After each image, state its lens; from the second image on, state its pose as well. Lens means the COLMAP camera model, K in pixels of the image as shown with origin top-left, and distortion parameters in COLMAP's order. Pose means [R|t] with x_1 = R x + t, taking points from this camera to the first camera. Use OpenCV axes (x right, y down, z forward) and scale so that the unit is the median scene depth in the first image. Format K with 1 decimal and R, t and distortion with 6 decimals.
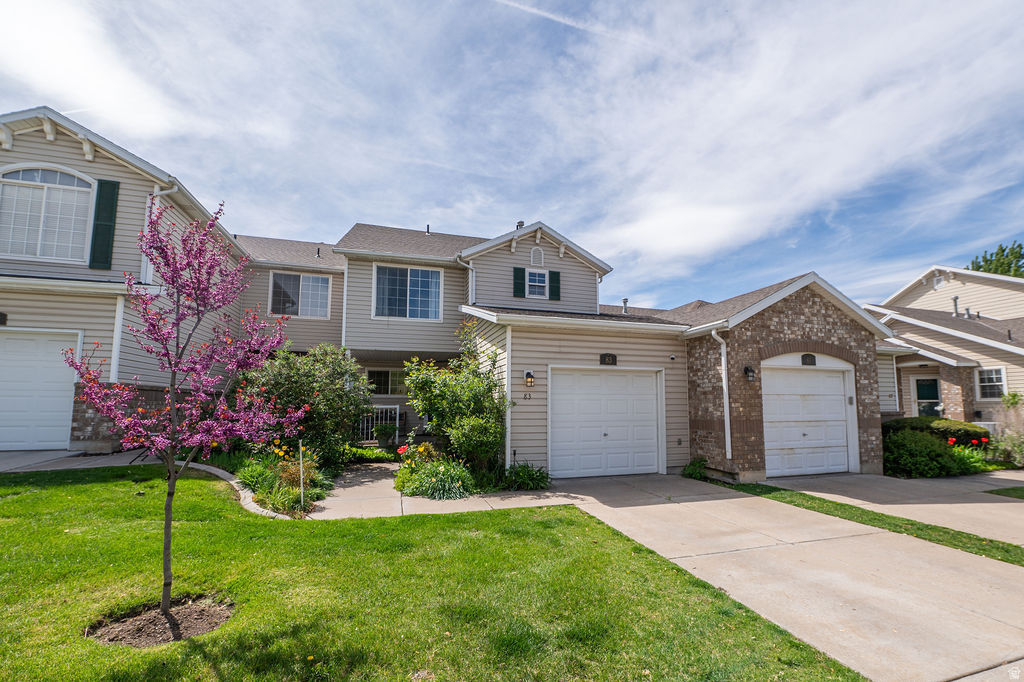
lens RADIAL K [[405.9, 0, 514.6], [0, 405.9, 368.3], [0, 0, 1]] dist [-0.008577, -0.001549]
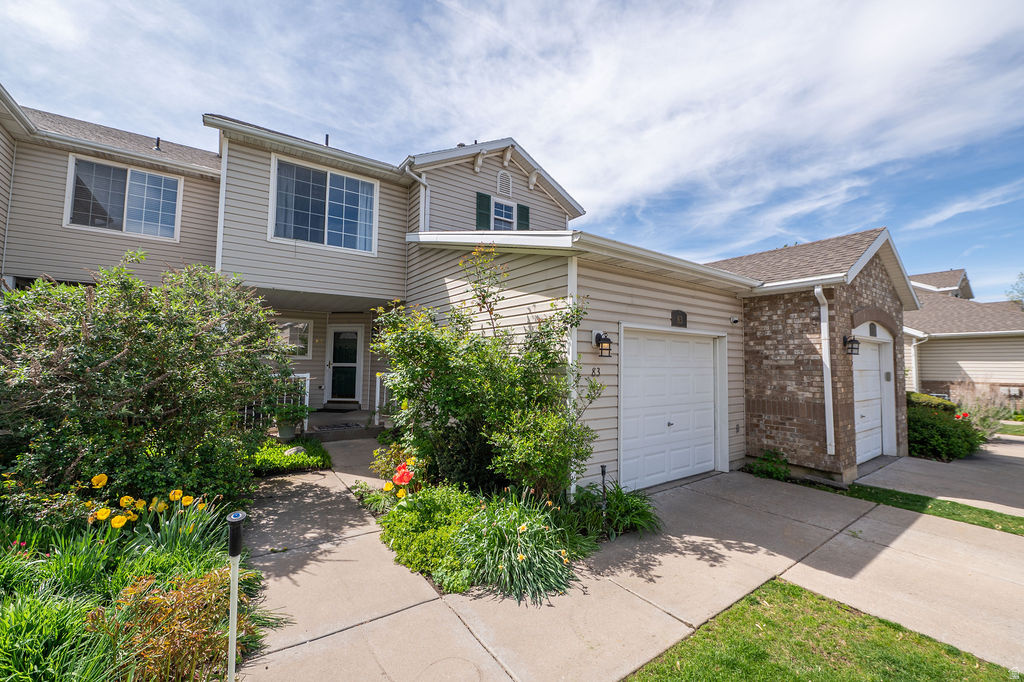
lens RADIAL K [[405.9, 0, 510.6], [0, 405.9, 338.2], [0, 0, 1]] dist [-0.008577, -0.001549]
pose [[0.955135, 0.030786, 0.294566, -0.243906], [-0.039011, 0.998995, 0.022085, 0.007245], [-0.293590, -0.032585, 0.955376, 0.383995]]
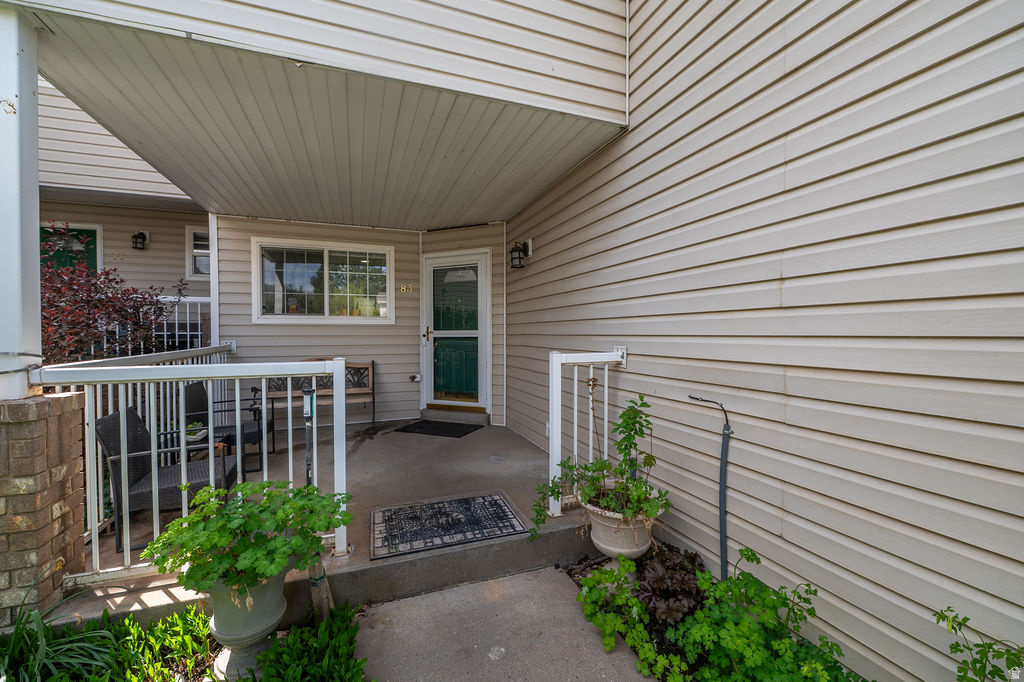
lens RADIAL K [[405.9, 0, 511.1], [0, 405.9, 339.4], [0, 0, 1]] dist [-0.008577, -0.001549]
pose [[0.998767, -0.004633, 0.049421, -0.295806], [-0.000226, 0.995200, 0.097859, 0.070597], [-0.049637, -0.097750, 0.993972, 0.968923]]
